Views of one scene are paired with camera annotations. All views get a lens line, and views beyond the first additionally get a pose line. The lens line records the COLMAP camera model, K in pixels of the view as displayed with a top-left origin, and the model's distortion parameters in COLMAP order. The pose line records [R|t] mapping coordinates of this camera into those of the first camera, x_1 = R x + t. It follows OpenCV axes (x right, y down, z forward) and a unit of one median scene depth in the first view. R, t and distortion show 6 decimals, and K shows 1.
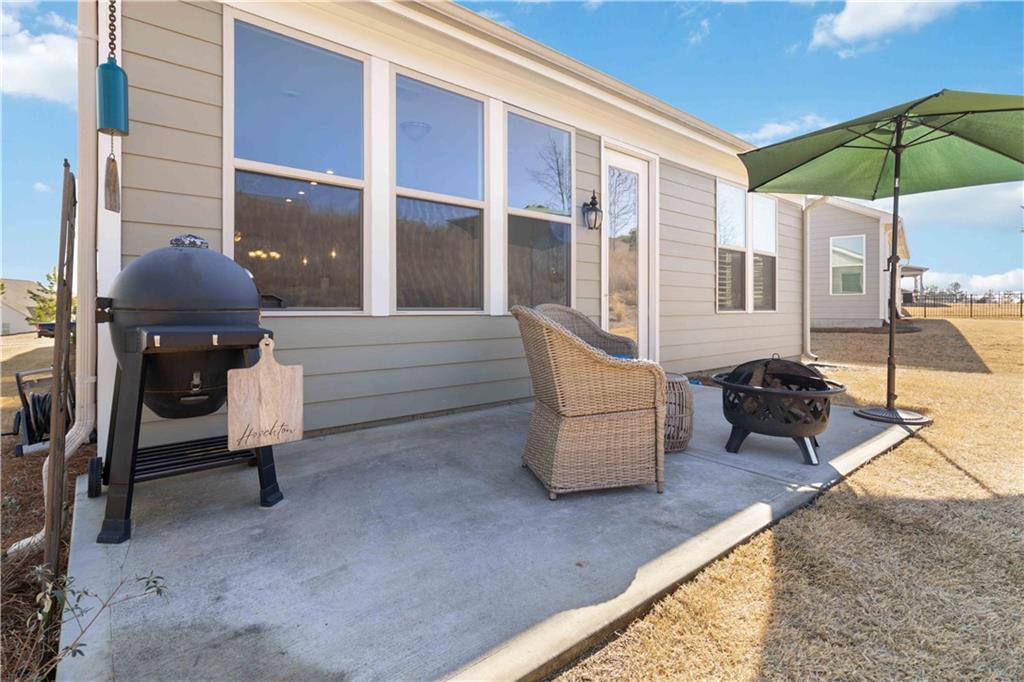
lens RADIAL K [[487.5, 0, 511.6], [0, 487.5, 311.2], [0, 0, 1]] dist [-0.000511, -0.000154]
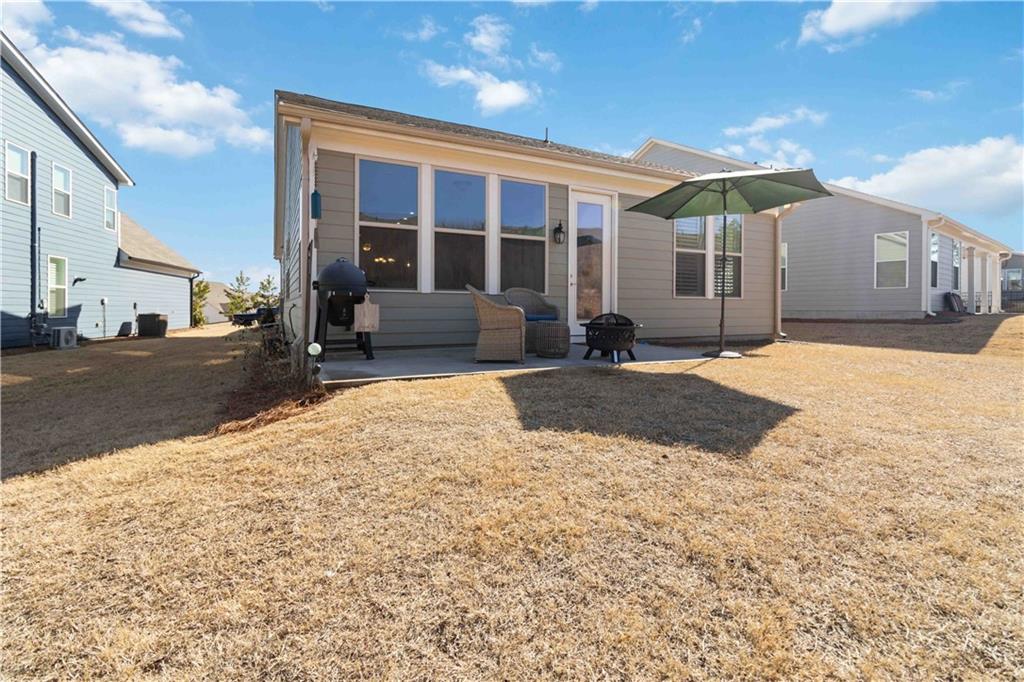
lens RADIAL K [[482.2, 0, 518.5], [0, 482.2, 315.6], [0, 0, 1]] dist [0.000833, -0.000076]
pose [[0.976862, 0.006659, -0.213767, 0.559770], [-0.004625, 0.999939, 0.010013, 0.086151], [0.213821, -0.008793, 0.976833, -0.908213]]
